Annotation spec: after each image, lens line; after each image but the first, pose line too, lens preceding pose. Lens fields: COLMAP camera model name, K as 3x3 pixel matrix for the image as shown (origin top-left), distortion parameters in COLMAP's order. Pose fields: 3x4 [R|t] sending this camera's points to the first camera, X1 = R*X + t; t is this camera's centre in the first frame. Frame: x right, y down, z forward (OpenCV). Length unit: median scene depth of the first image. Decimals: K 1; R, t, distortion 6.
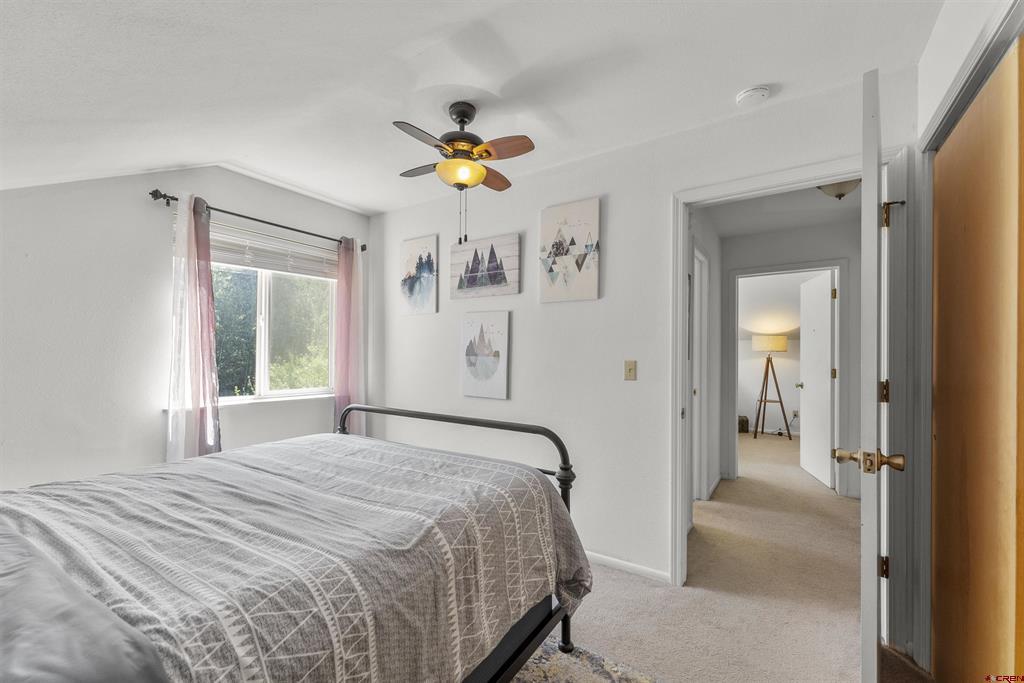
lens RADIAL K [[445.0, 0, 514.7], [0, 445.0, 348.8], [0, 0, 1]] dist [0.001185, 0.000016]
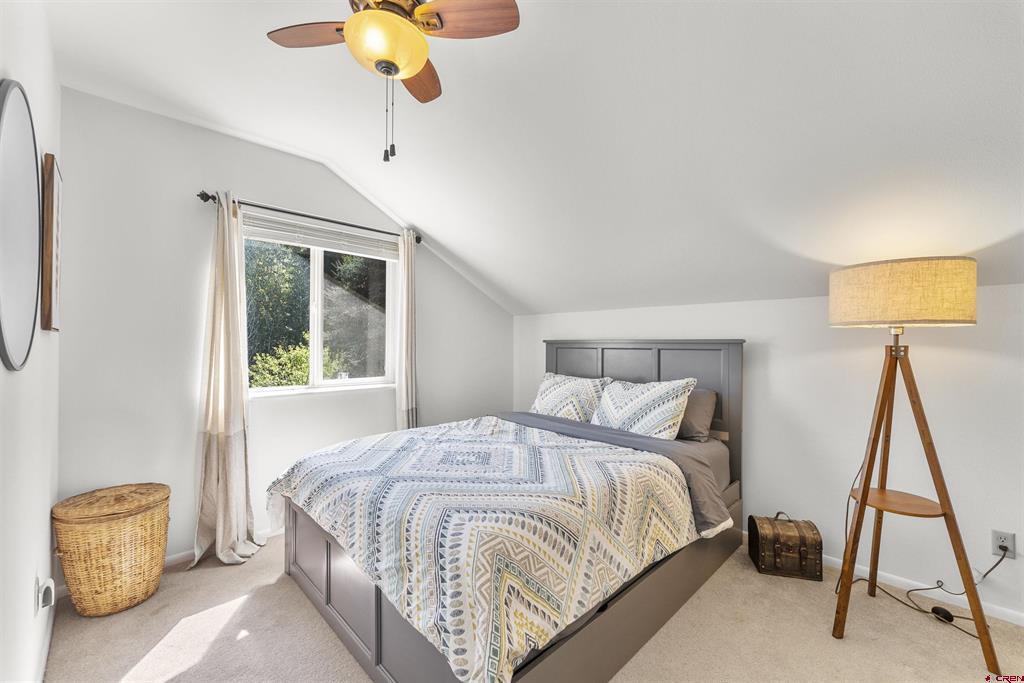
lens RADIAL K [[412.8, 0, 507.9], [0, 412.8, 343.0], [0, 0, 1]] dist [-0.001117, -0.000305]
pose [[0.972817, -0.009880, -0.231366, 0.193847], [0.011739, 0.999909, 0.006661, 0.006264], [0.231279, -0.009196, 0.972844, 0.339980]]
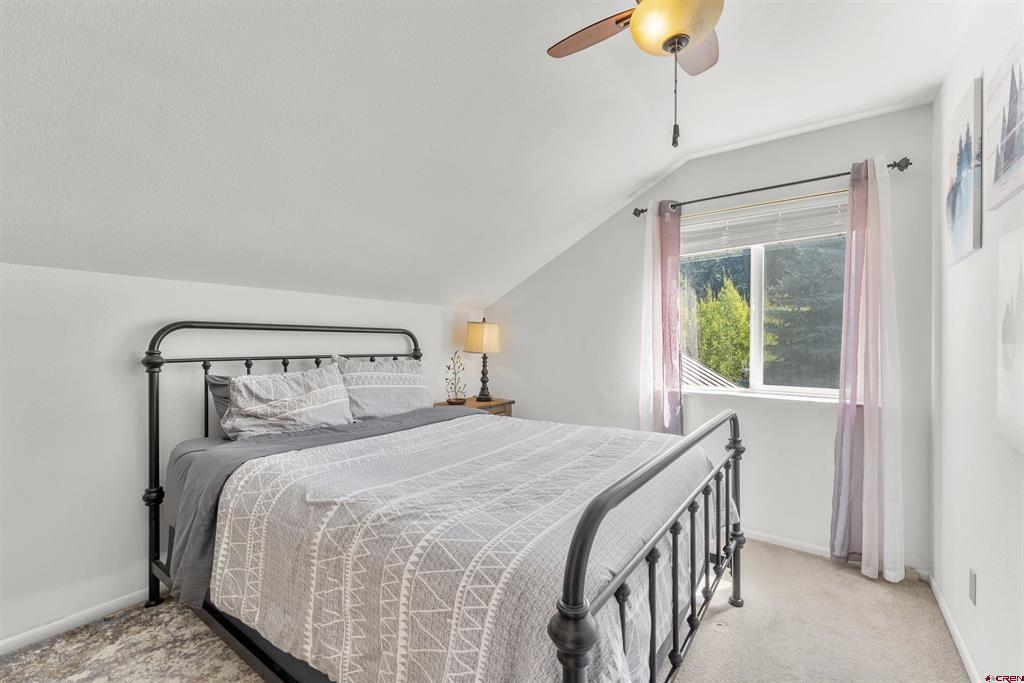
lens RADIAL K [[427.2, 0, 512.0], [0, 427.2, 341.5], [0, 0, 1]] dist [-0.000753, -0.000086]
pose [[-0.073938, -0.009670, -0.997216, 0.638761], [0.008312, 0.999912, -0.010312, 0.030678], [0.997228, -0.009052, -0.073851, 1.216388]]
